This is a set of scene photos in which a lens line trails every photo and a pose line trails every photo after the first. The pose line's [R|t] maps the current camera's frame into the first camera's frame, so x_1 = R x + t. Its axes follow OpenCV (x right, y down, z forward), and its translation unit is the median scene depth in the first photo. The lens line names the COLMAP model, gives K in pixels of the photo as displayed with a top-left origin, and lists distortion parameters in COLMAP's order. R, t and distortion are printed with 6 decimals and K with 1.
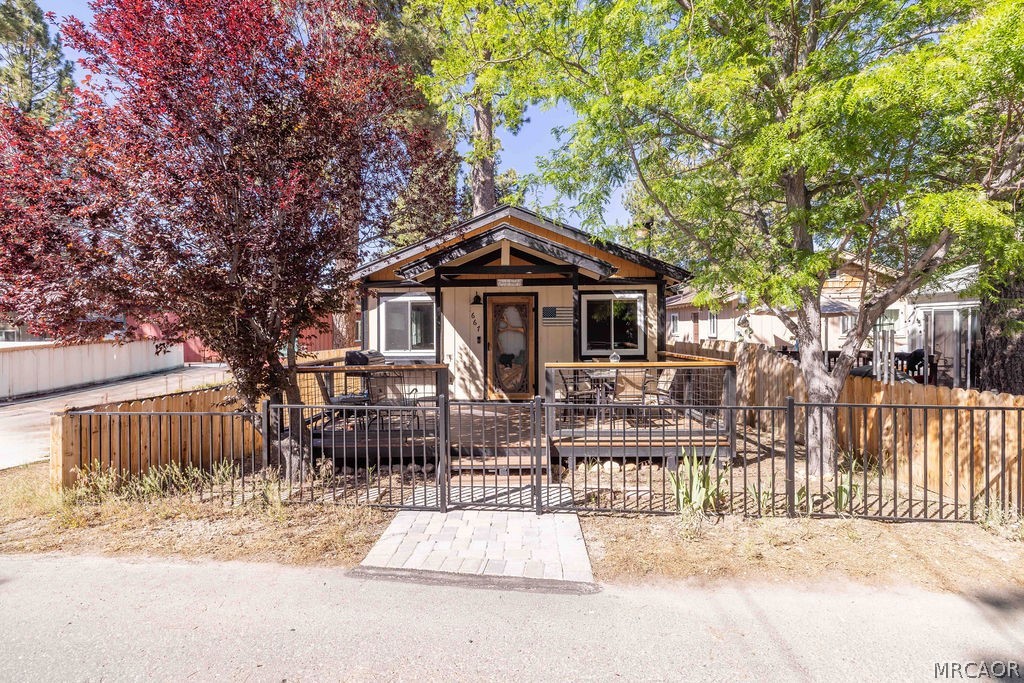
lens RADIAL K [[432.8, 0, 517.2], [0, 432.8, 338.2], [0, 0, 1]] dist [-0.001590, -0.000308]
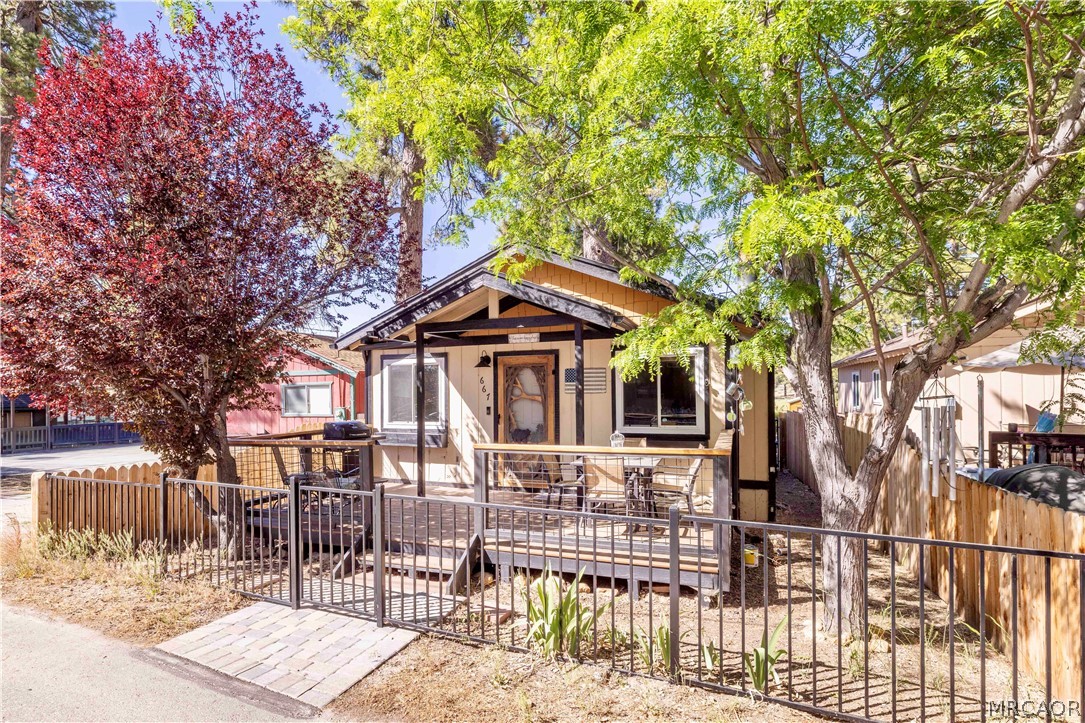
lens RADIAL K [[575.6, 0, 541.8], [0, 575.6, 392.1], [0, 0, 1]] dist [0.000973, 0.000037]
pose [[0.934004, -0.000990, -0.357262, 0.400970], [-0.005255, 0.999850, -0.016511, -0.013977], [0.357225, 0.017299, 0.933858, 0.039454]]
